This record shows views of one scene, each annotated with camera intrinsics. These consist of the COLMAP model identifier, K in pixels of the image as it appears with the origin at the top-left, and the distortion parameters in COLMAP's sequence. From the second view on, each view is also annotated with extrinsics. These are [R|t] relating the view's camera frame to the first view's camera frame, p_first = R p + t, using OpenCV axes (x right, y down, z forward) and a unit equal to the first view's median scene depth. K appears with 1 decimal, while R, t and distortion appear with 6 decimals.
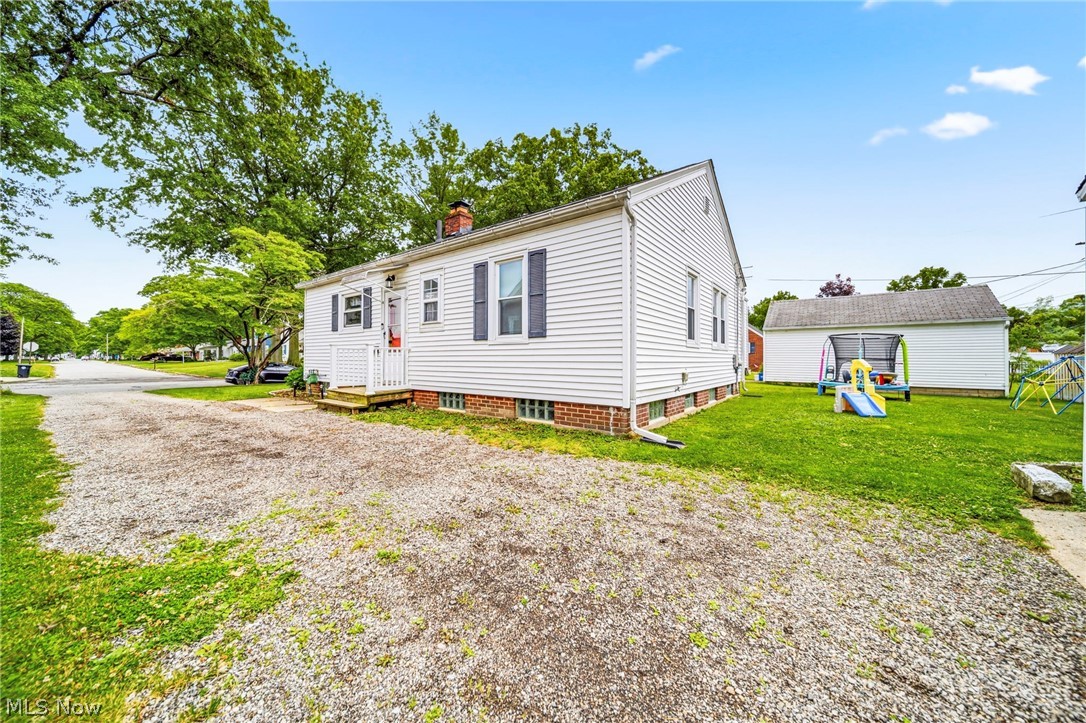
lens RADIAL K [[382.9, 0, 546.5], [0, 382.9, 355.9], [0, 0, 1]] dist [0.000361, -0.000288]
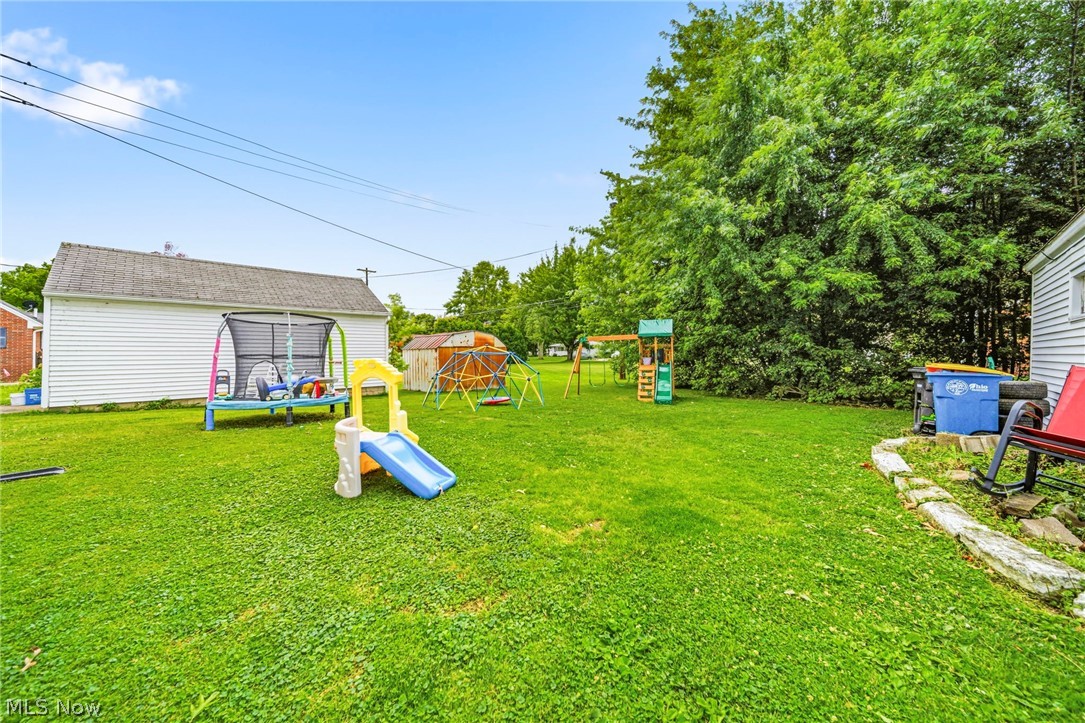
lens RADIAL K [[382.6, 0, 544.1], [0, 382.6, 352.7], [0, 0, 1]] dist [0.000361, -0.000288]
pose [[0.113568, -0.002058, 0.993528, 0.826471], [0.002169, 0.999996, 0.001824, 0.003828], [-0.993528, 0.001948, 0.113572, 1.584403]]
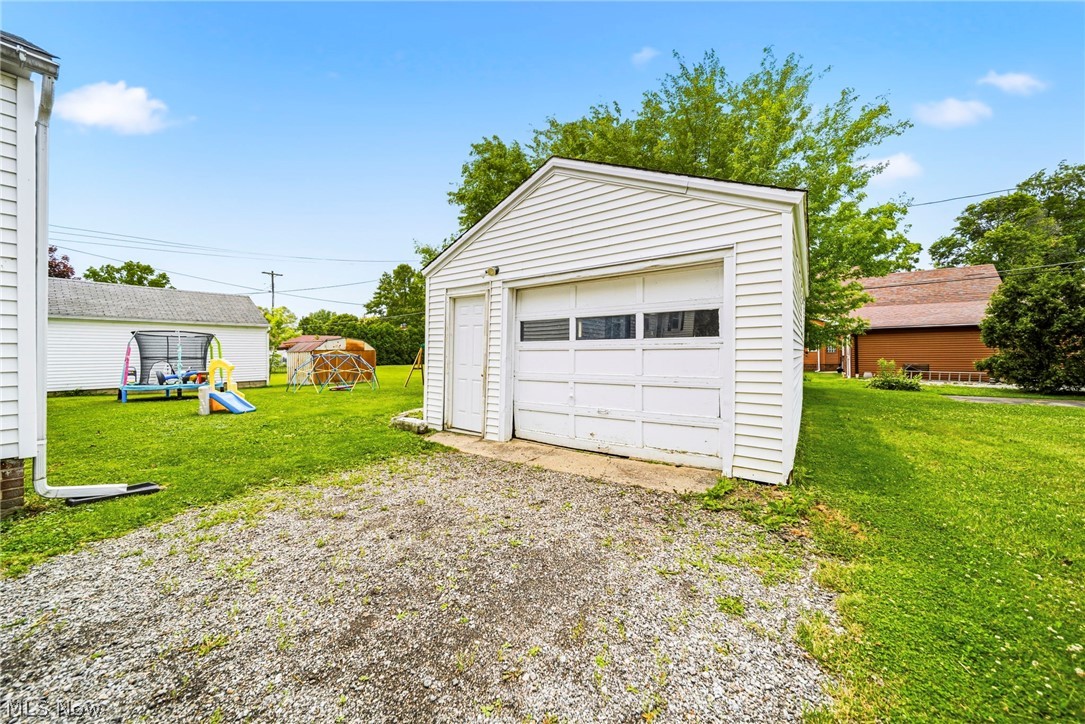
lens RADIAL K [[382.6, 0, 546.9], [0, 382.6, 353.6], [0, 0, 1]] dist [0.000361, -0.000288]
pose [[-0.049835, -0.004035, 0.998749, -0.489281], [0.003538, 0.999985, 0.004216, -0.013154], [-0.998751, 0.003744, -0.049820, 0.403556]]
